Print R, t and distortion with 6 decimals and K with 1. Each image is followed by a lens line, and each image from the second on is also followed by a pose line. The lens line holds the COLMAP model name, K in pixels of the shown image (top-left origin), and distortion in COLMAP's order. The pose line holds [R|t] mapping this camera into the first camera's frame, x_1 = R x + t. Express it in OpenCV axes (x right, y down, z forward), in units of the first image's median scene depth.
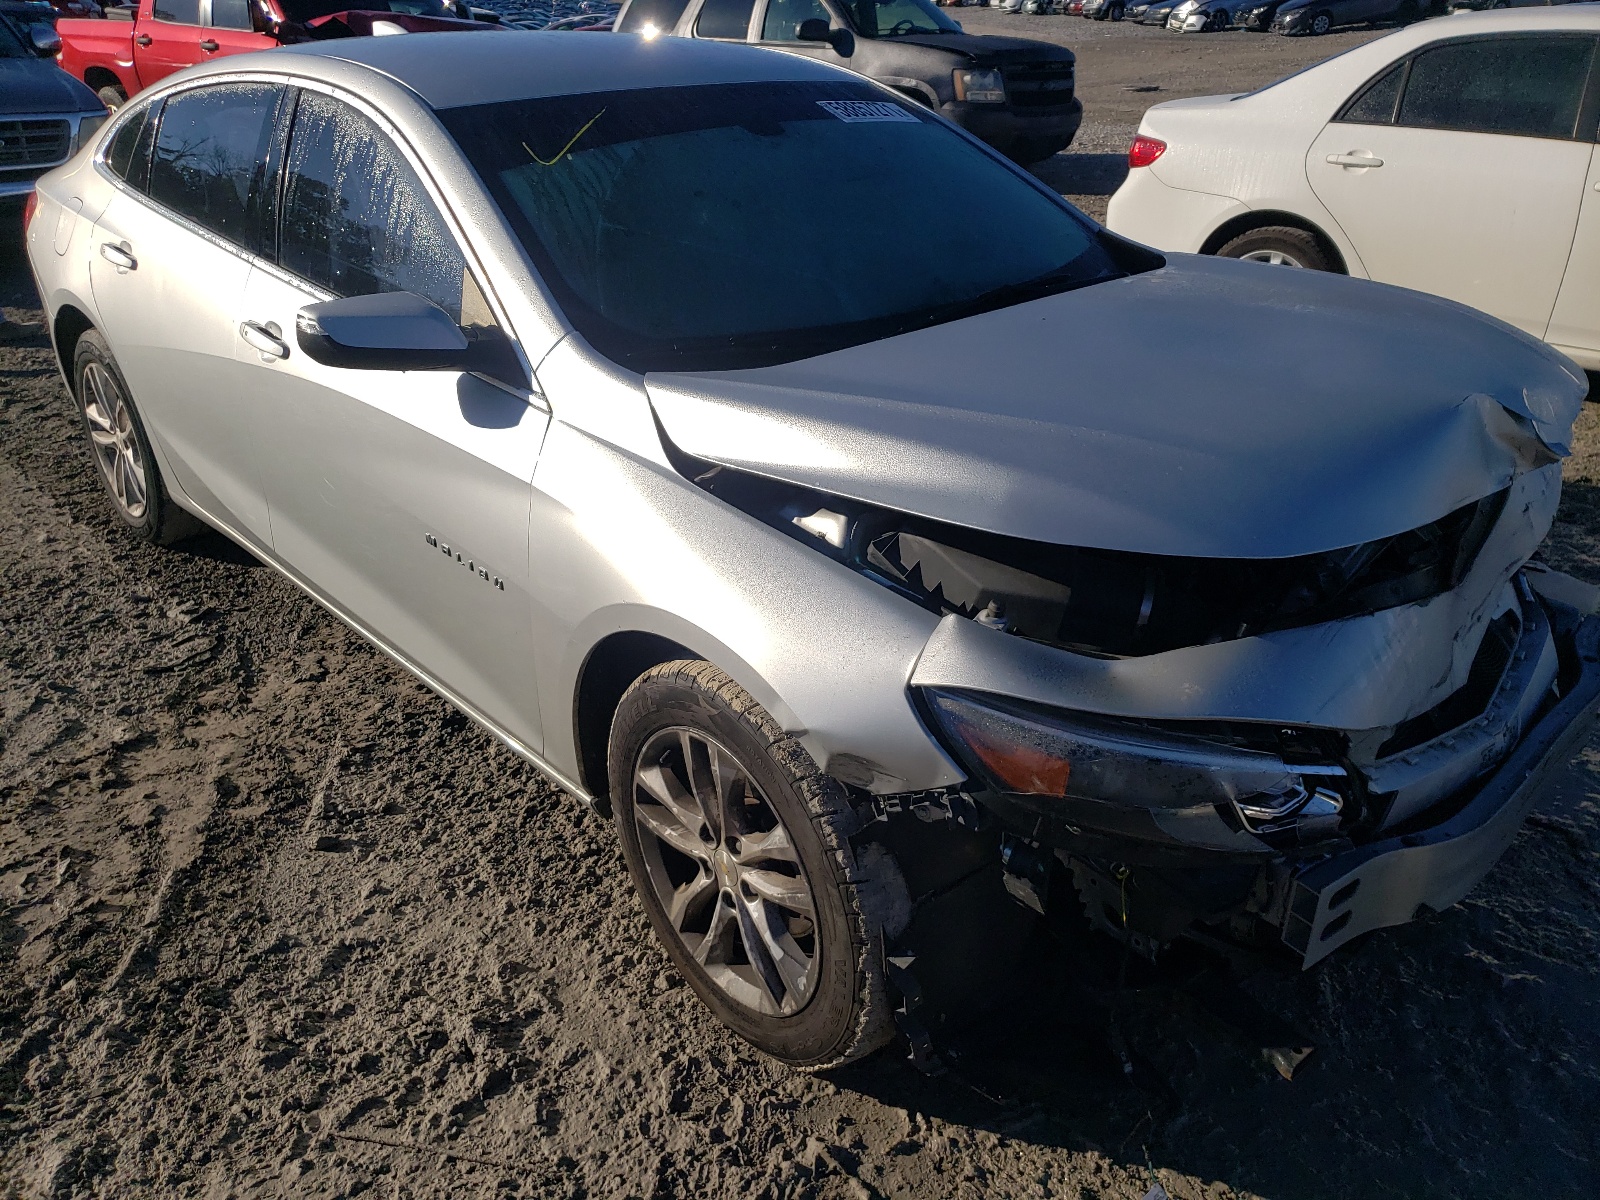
lens RADIAL K [[1207.8, 0, 799.9], [0, 1207.8, 579.1], [0, 0, 1]] dist [0.000217, 0.004296]
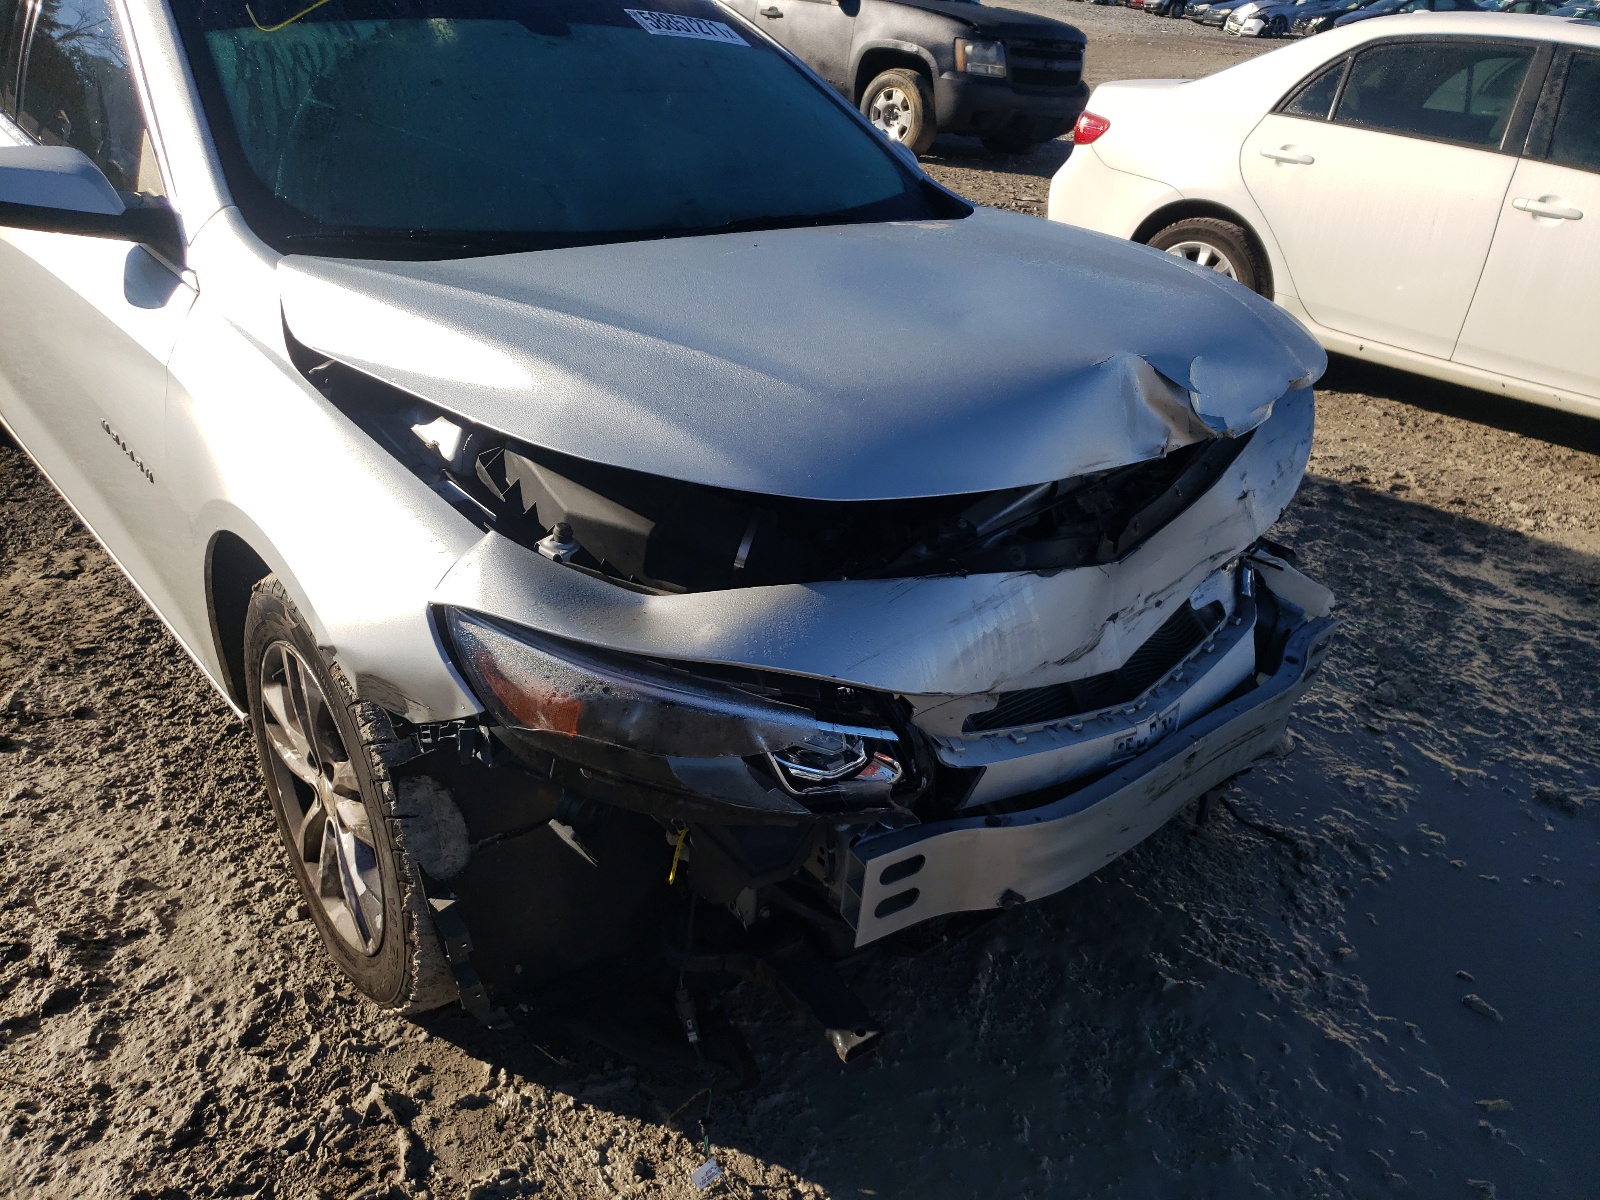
lens RADIAL K [[1215.0, 0, 800.0], [0, 1215.0, 600.0], [0, 0, 1]] dist [-0.010598, 0.036839]
pose [[0.995681, 0.090415, 0.021090, 0.258573], [-0.091201, 0.995032, 0.039910, 0.017211], [-0.017377, -0.041661, 0.998981, 0.057406]]
